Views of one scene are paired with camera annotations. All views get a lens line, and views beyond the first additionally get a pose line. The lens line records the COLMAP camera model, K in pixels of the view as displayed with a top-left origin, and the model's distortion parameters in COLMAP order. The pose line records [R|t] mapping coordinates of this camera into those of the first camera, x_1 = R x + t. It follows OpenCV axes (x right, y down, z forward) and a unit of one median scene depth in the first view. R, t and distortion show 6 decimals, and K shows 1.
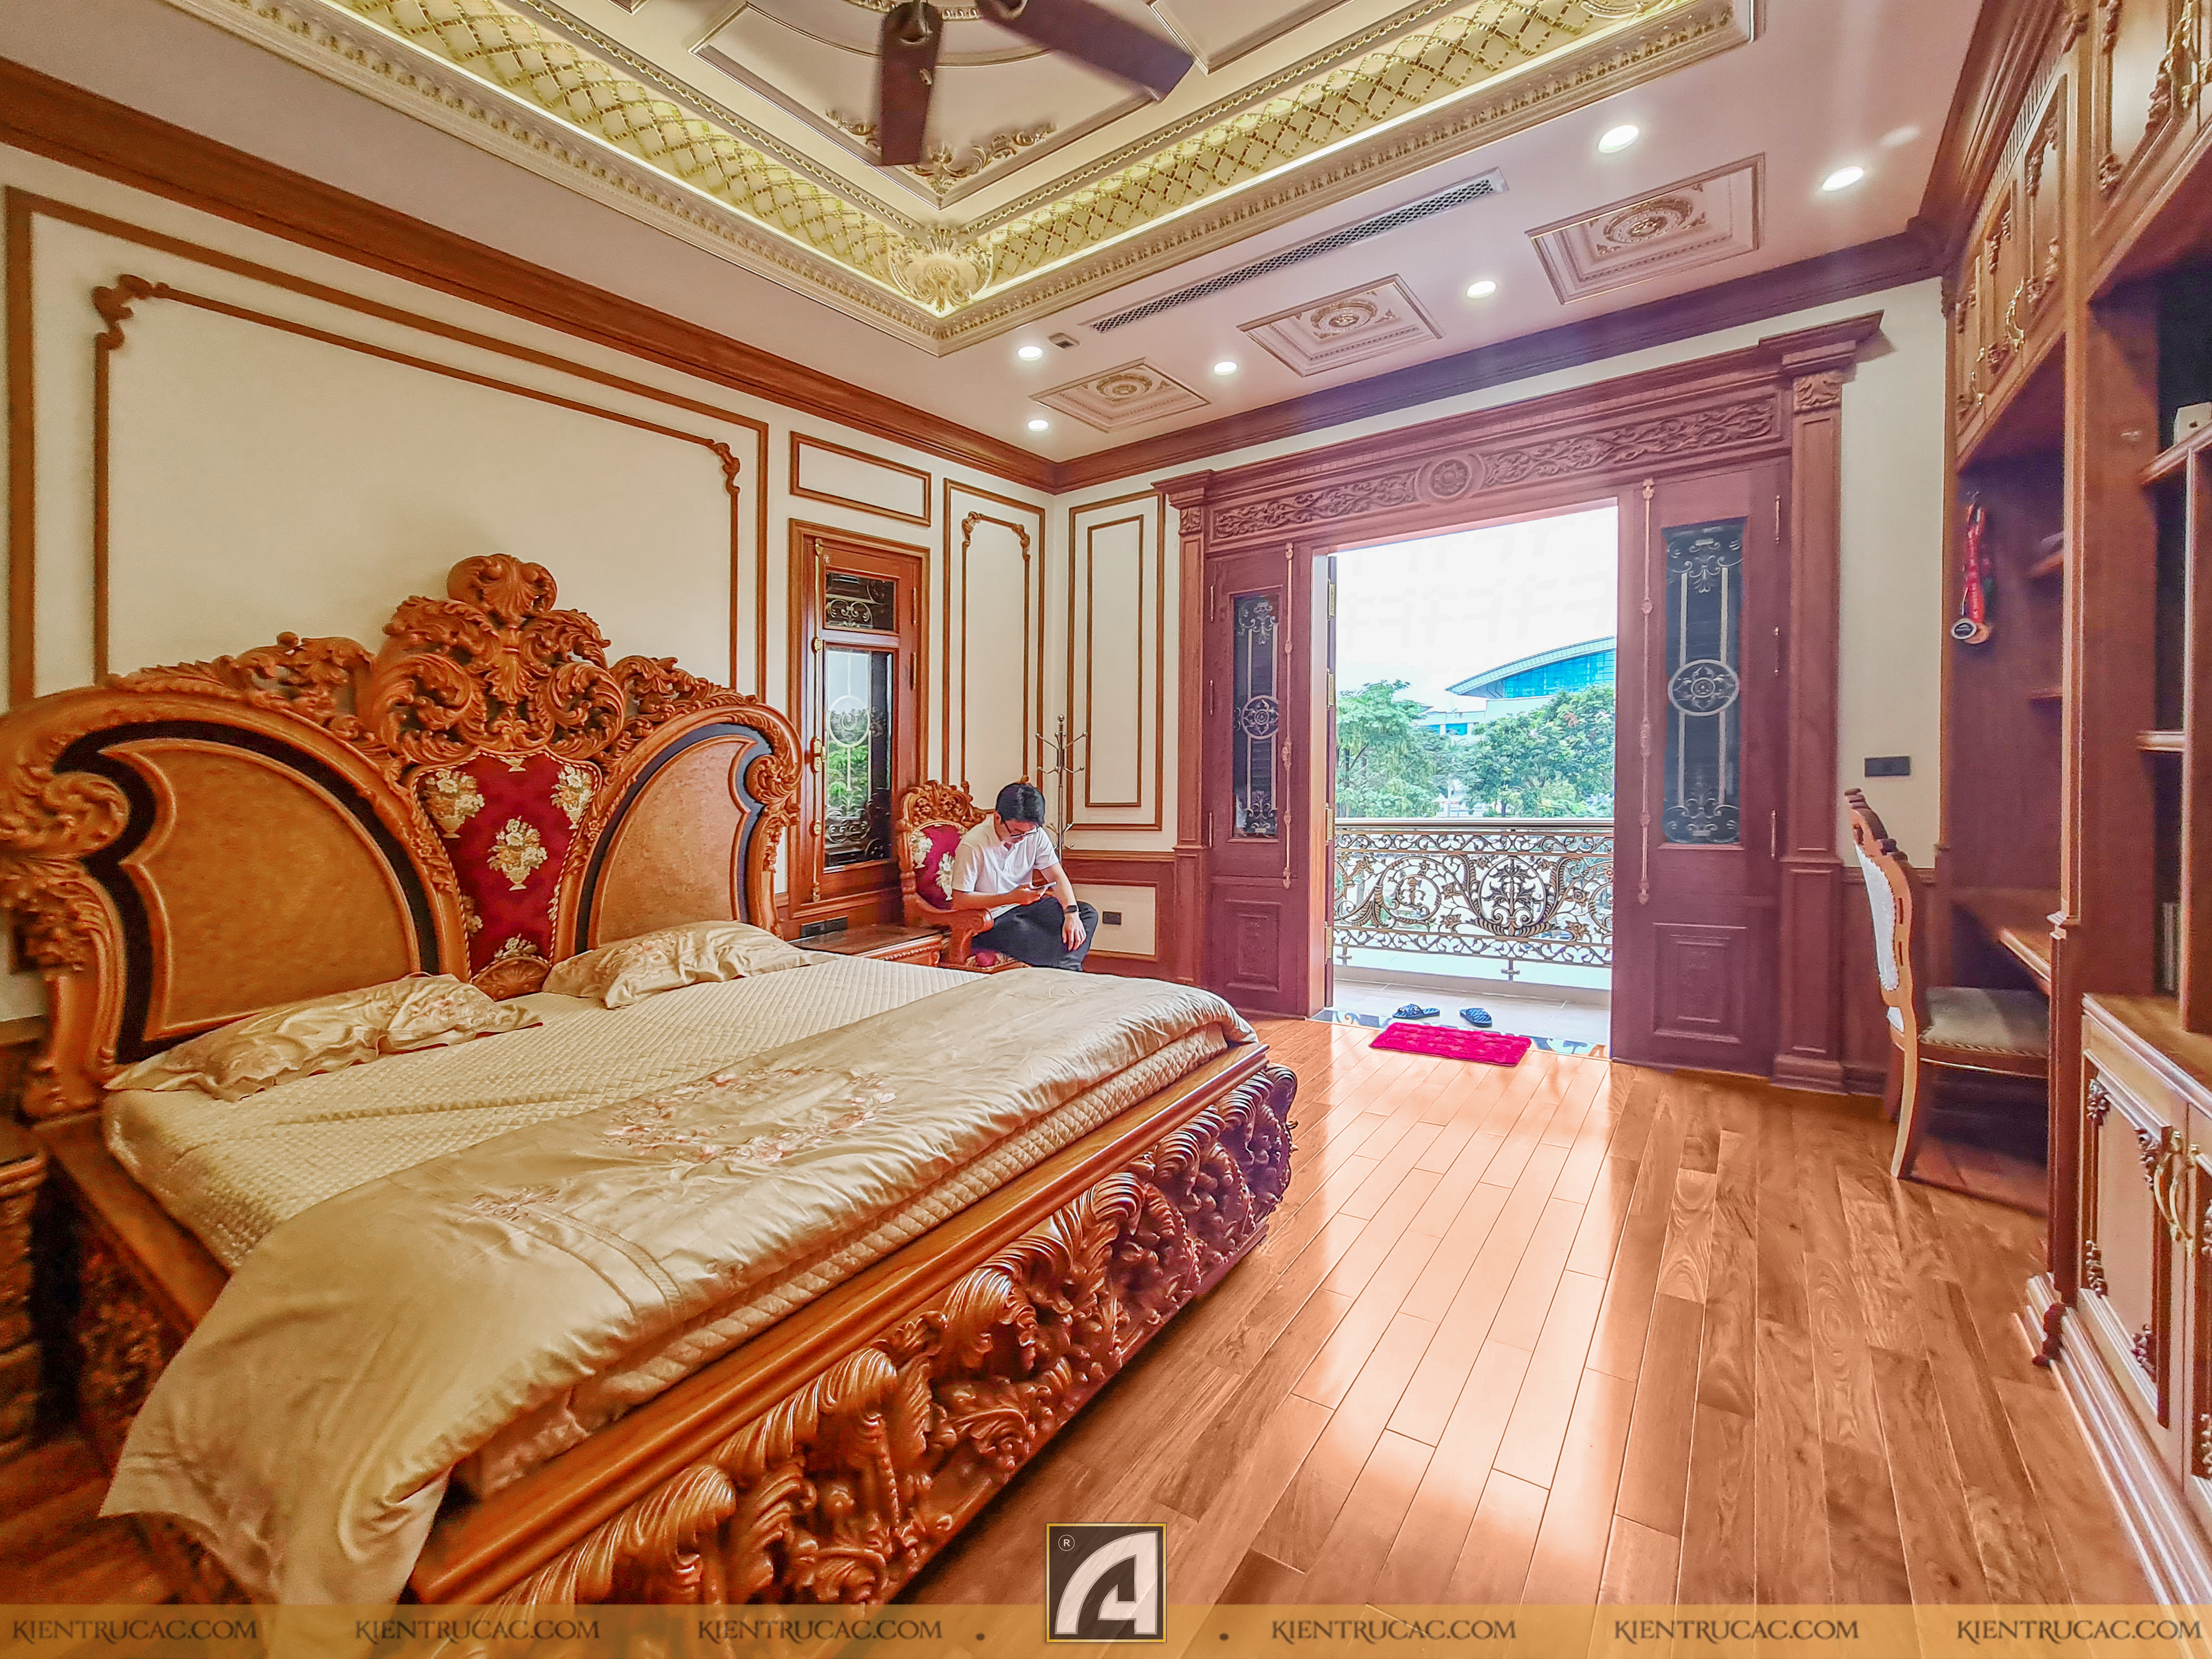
lens RADIAL K [[907.5, 0, 1039.1], [0, 907.5, 837.0], [0, 0, 1]] dist [0.009936, 0.000159]
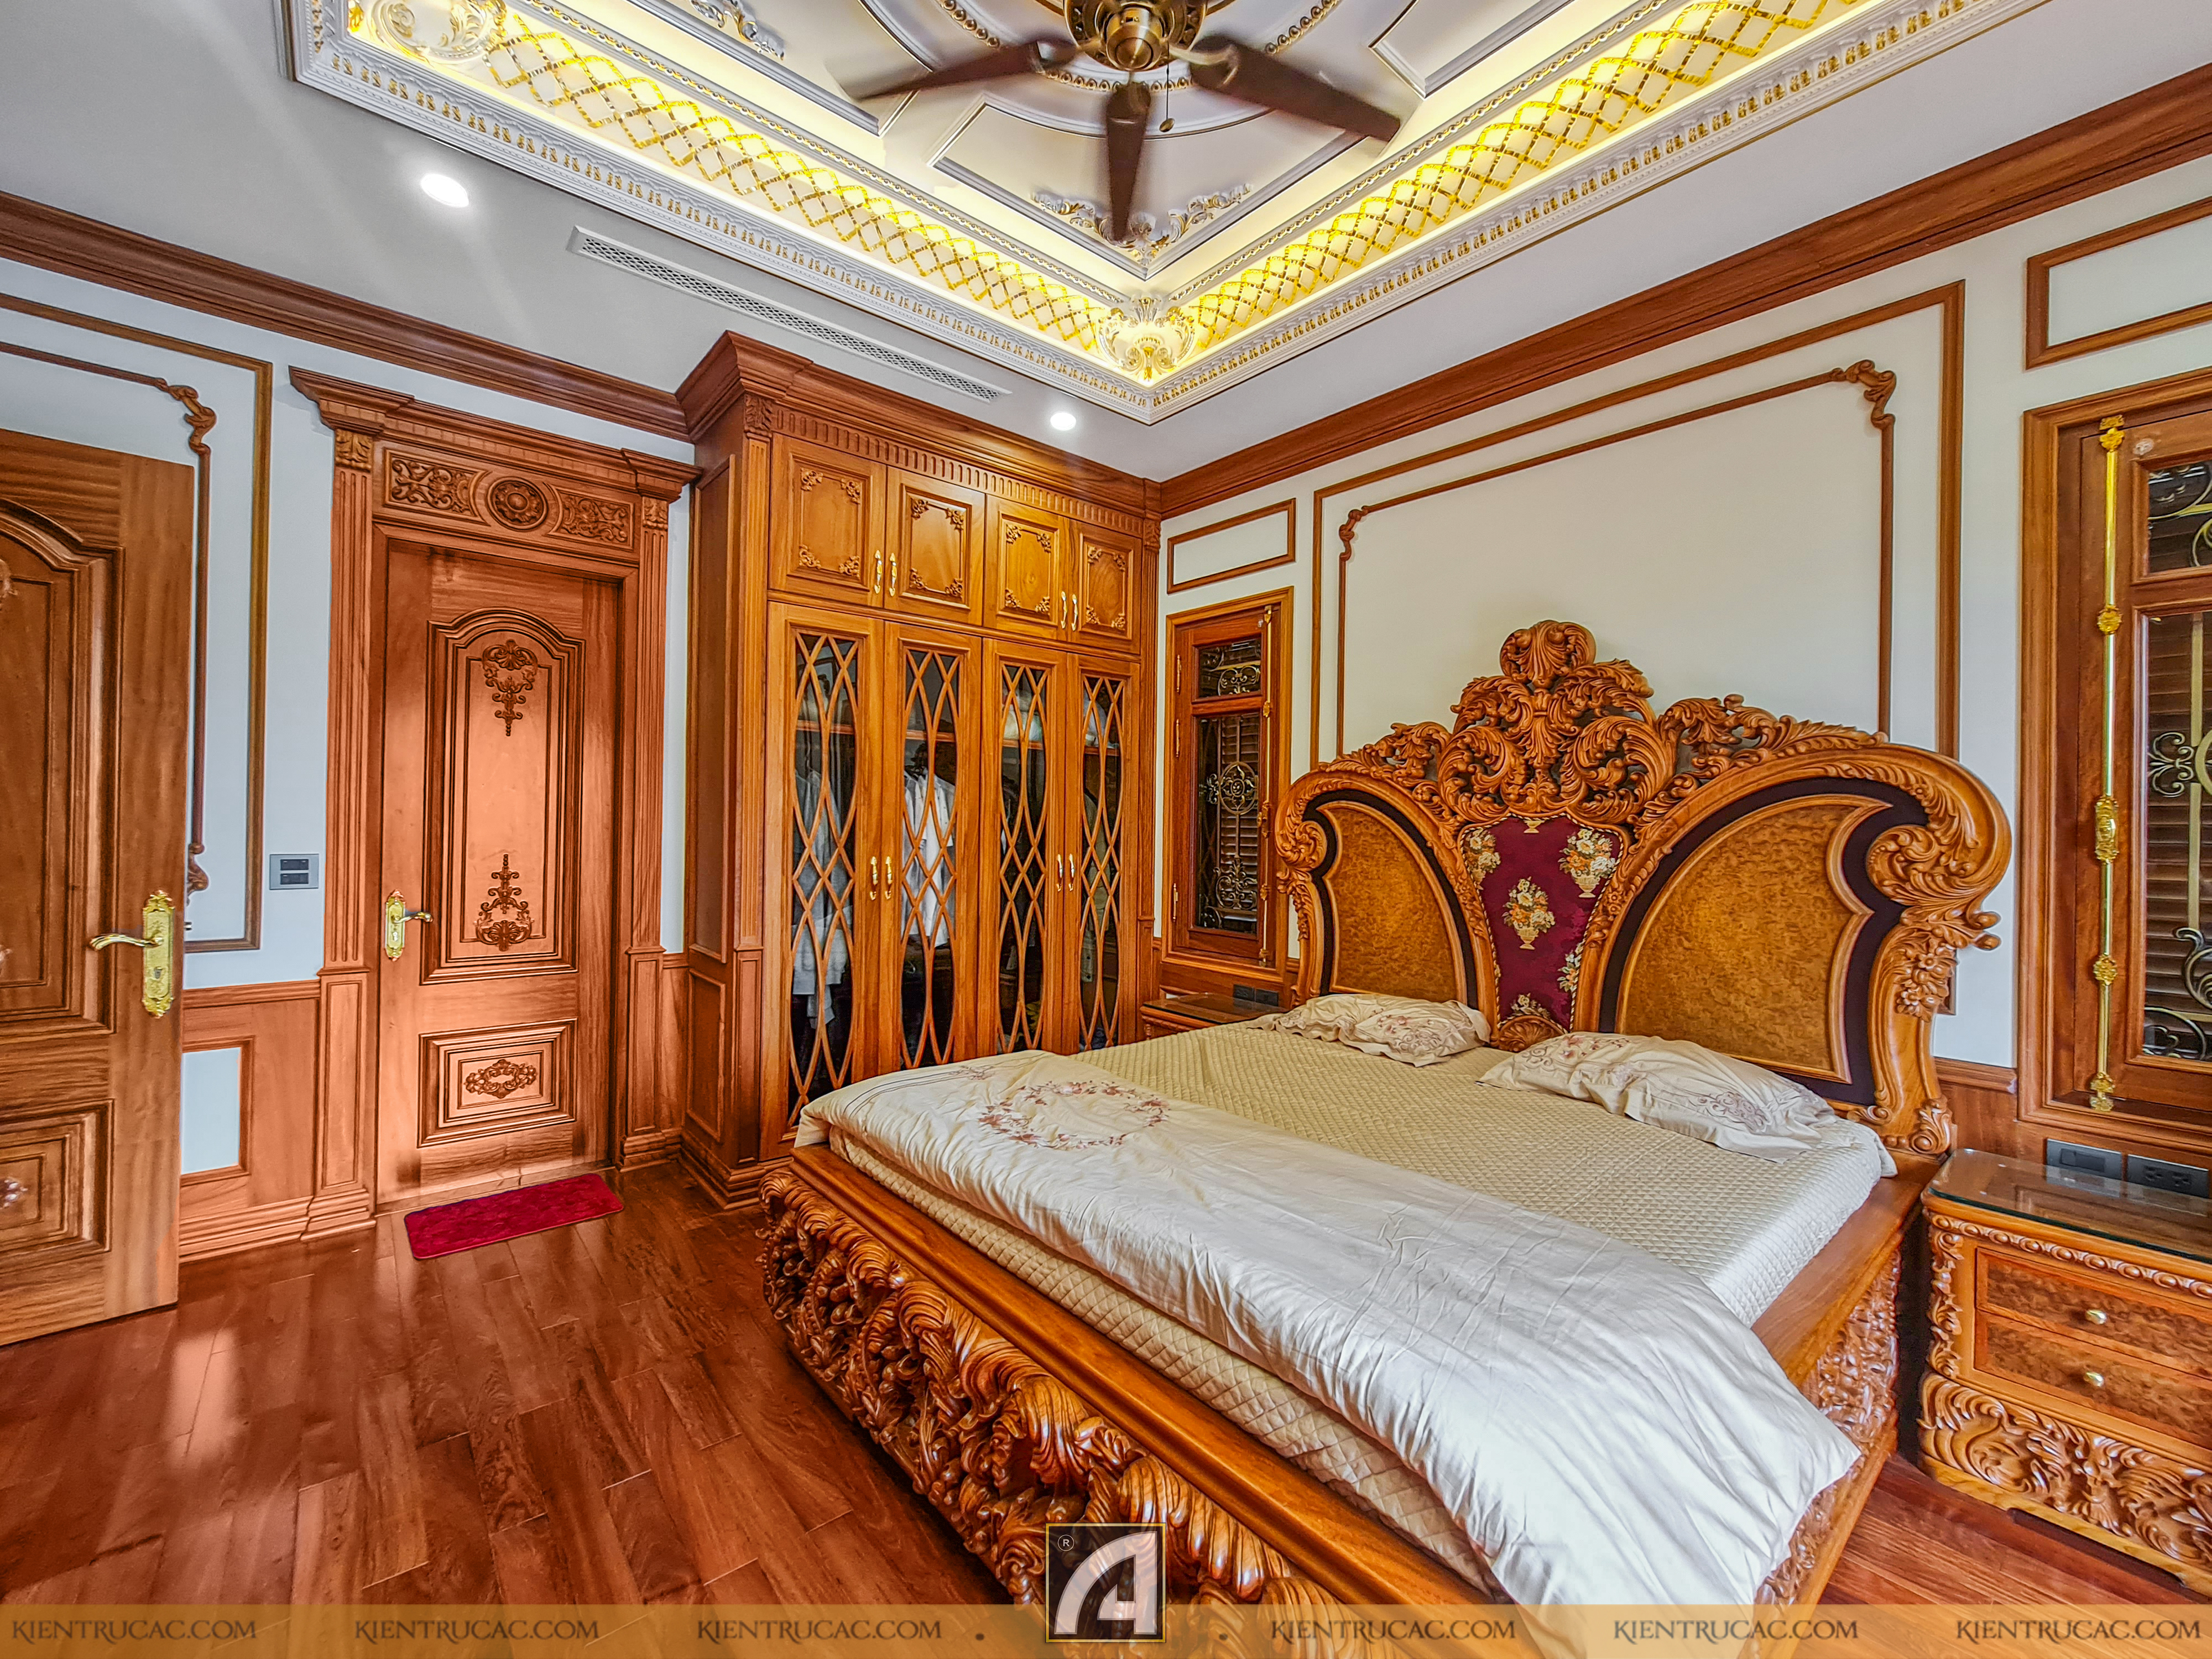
lens RADIAL K [[937.7, 0, 1106.0], [0, 937.7, 829.5], [0, 0, 1]] dist [0.001154, 0.000428]
pose [[-0.210822, 0.048672, -0.976312, 0.557460], [-0.087612, 0.993799, 0.068463, -0.108154], [0.973590, 0.099970, -0.205250, 0.767155]]
